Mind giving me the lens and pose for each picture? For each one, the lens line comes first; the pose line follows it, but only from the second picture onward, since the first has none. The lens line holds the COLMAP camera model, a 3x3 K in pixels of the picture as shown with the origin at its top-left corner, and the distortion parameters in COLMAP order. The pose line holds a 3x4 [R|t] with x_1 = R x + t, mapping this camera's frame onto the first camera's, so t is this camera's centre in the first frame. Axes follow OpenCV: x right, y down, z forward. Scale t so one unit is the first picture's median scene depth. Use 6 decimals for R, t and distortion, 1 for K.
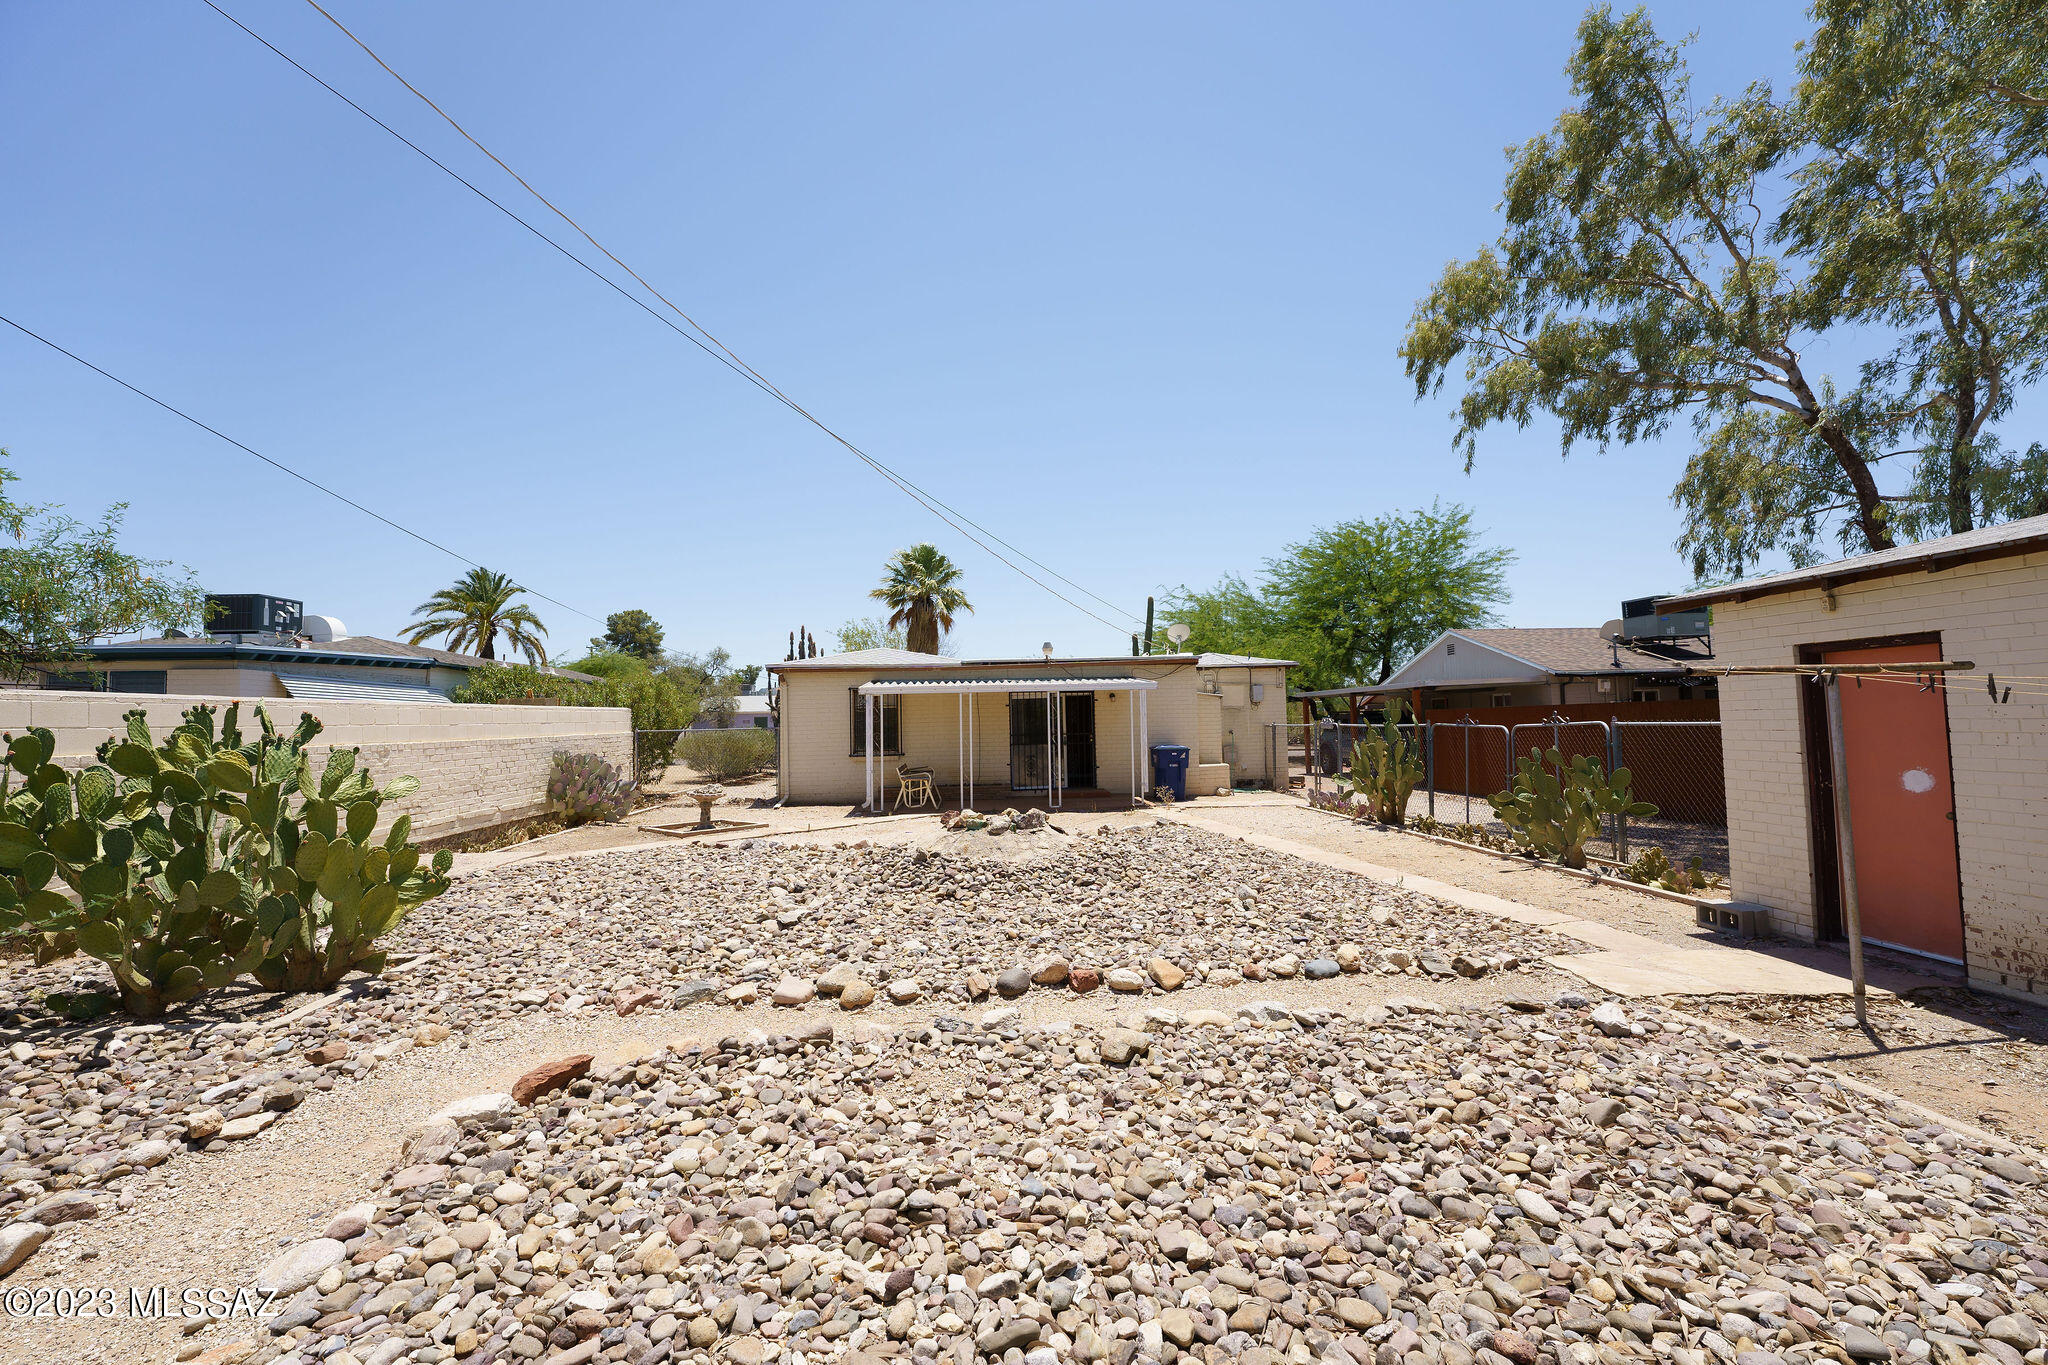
lens RADIAL K [[833.3, 0, 1010.7], [0, 833.3, 666.0], [0, 0, 1]] dist [-0.023776, 0.002687]
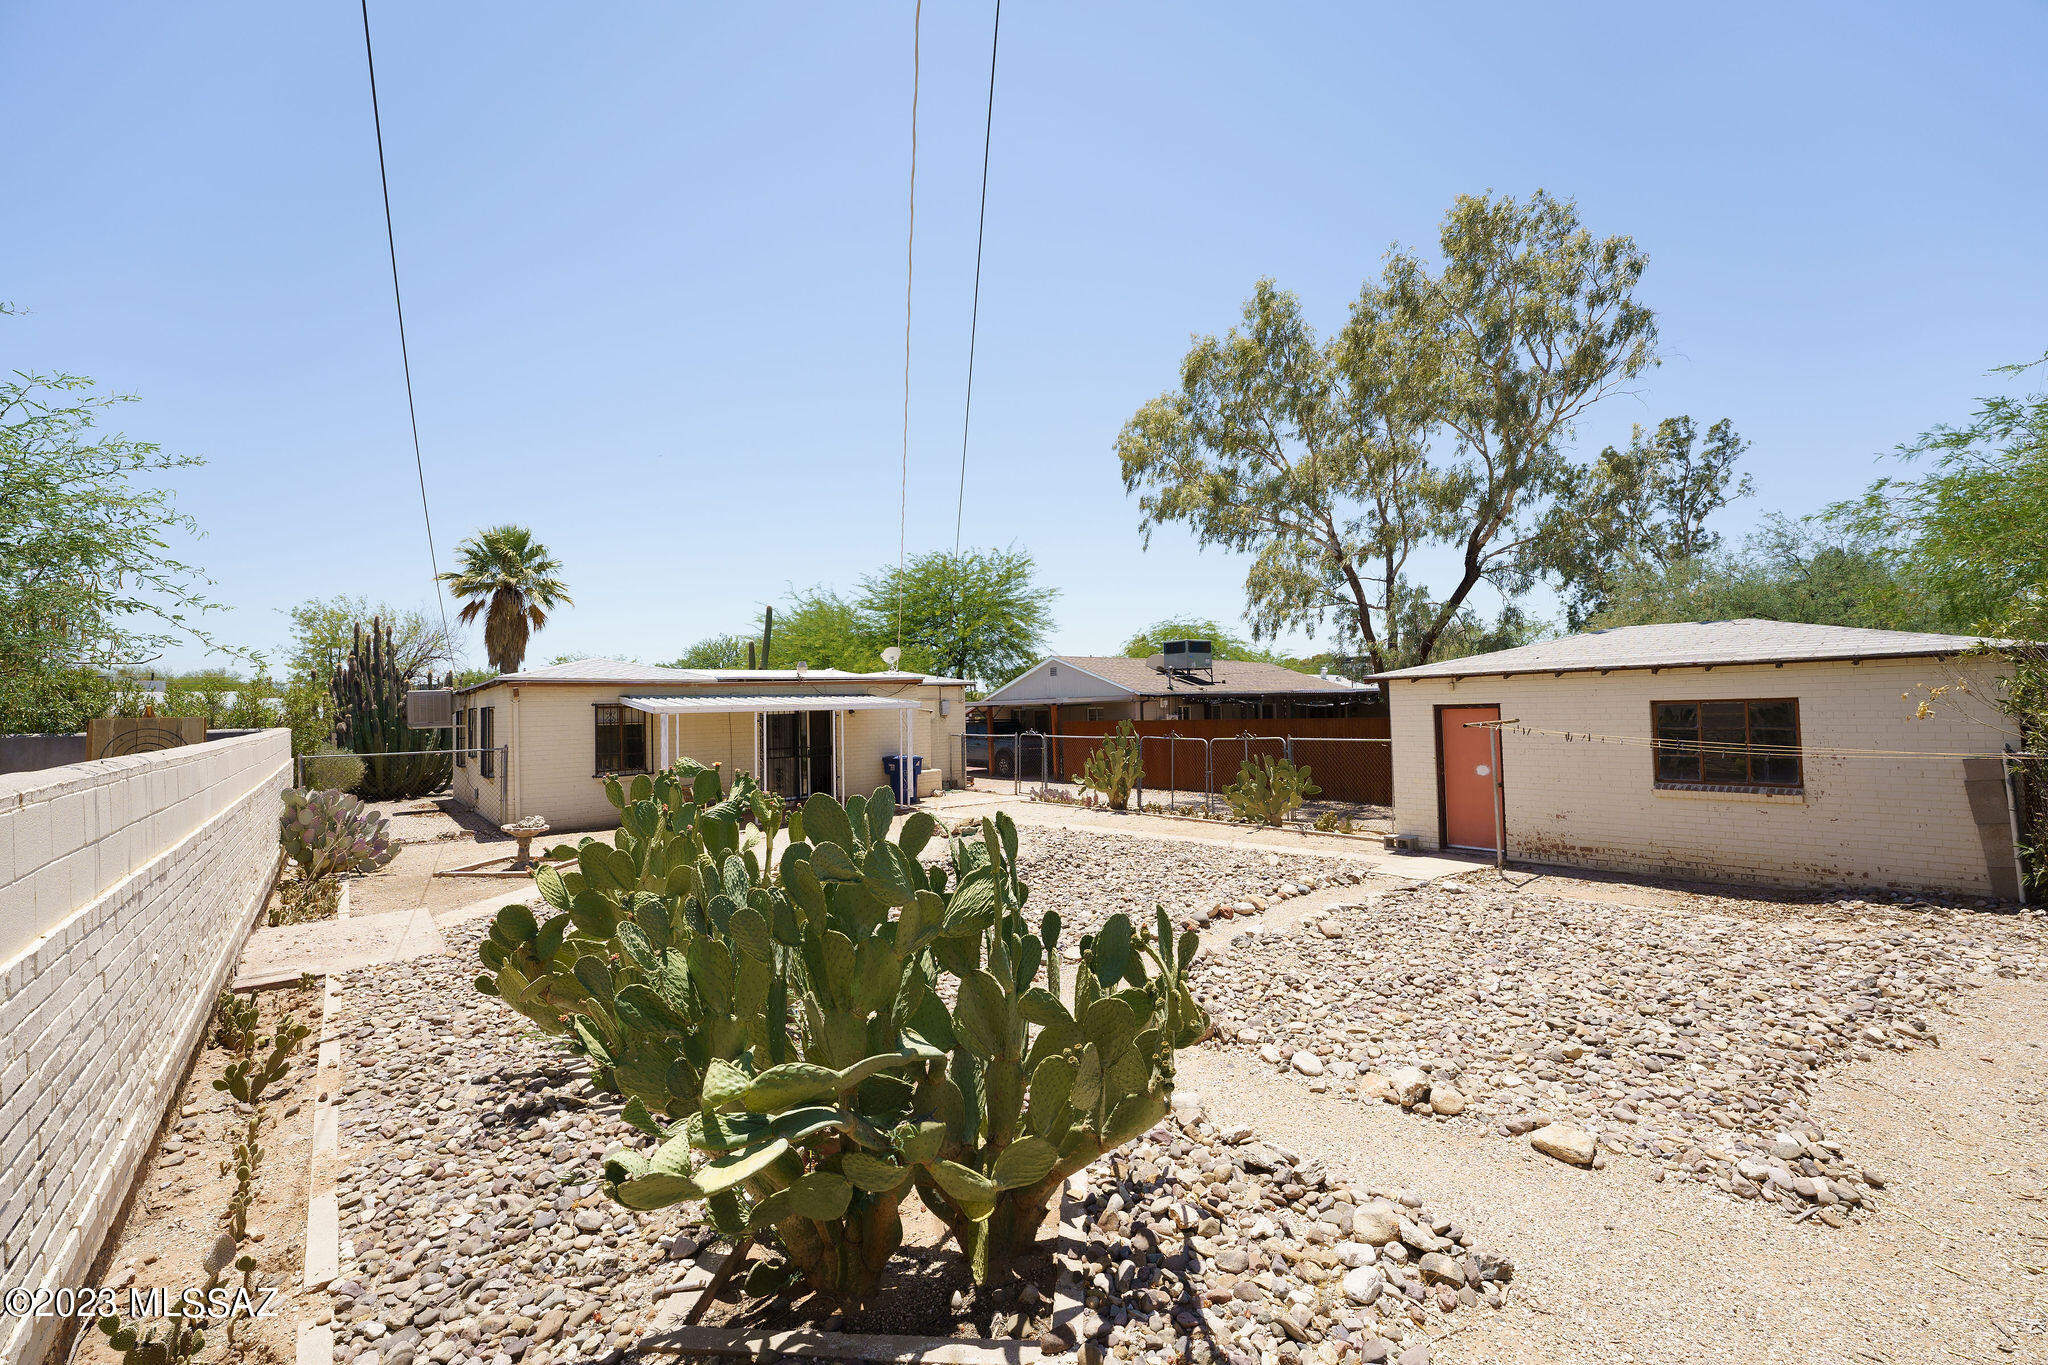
lens RADIAL K [[833.3, 0, 1039.1], [0, 833.3, 681.4], [0, 0, 1]] dist [-0.023776, 0.002687]
pose [[0.801843, 0.019377, 0.597220, -0.523510], [-0.032336, 0.999417, 0.010989, -0.037559], [-0.596659, -0.028123, 0.802002, -0.029376]]
